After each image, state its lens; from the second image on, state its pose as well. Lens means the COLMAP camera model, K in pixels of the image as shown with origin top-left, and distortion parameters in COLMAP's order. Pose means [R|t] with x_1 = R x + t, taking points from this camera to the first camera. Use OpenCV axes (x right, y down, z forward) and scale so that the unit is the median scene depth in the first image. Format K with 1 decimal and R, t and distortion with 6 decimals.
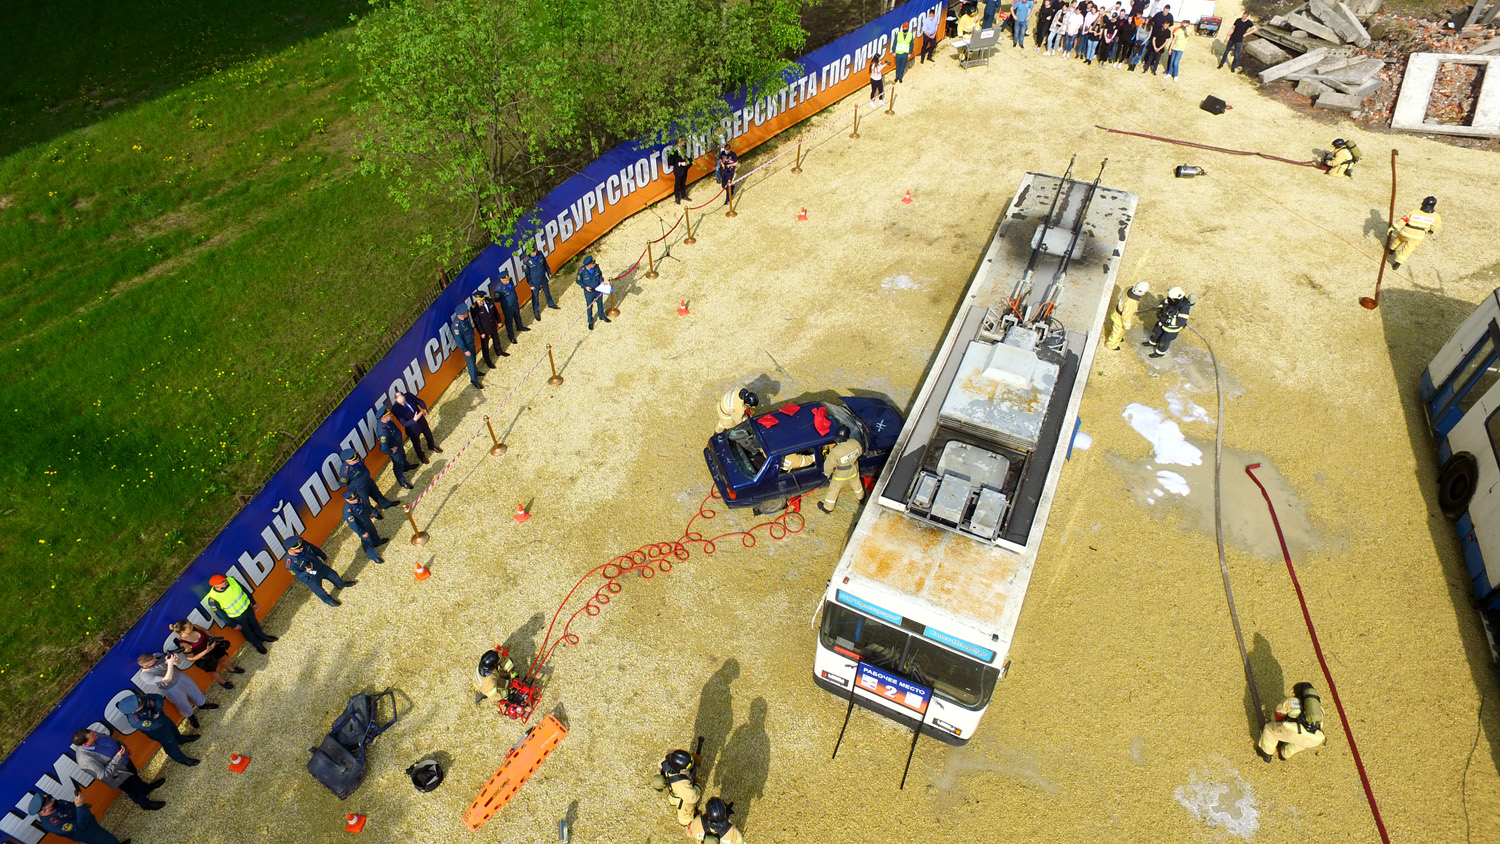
lens RADIAL K [[867.8, 0, 740.4], [0, 867.8, 423.3], [0, 0, 1]] dist [-0.010238, 0.020561]
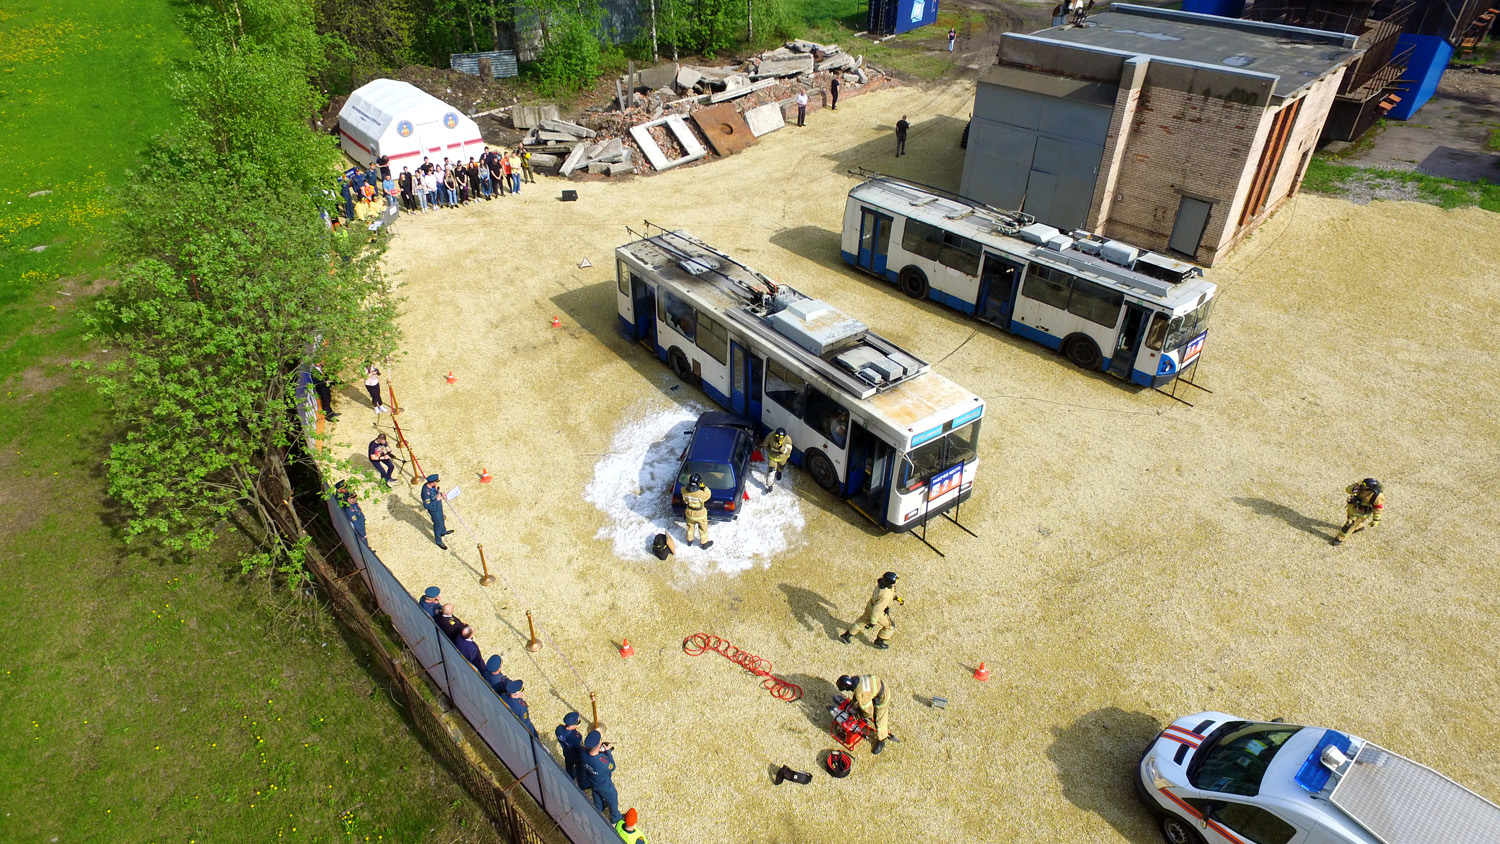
lens RADIAL K [[867.9, 0, 739.8], [0, 867.9, 425.3], [0, 0, 1]] dist [-0.003617, 0.001917]
pose [[0.471868, -0.496426, 0.728630, -0.616709], [0.626093, 0.770535, 0.119513, -0.107607], [-0.620765, 0.399796, 0.674399, 0.082091]]
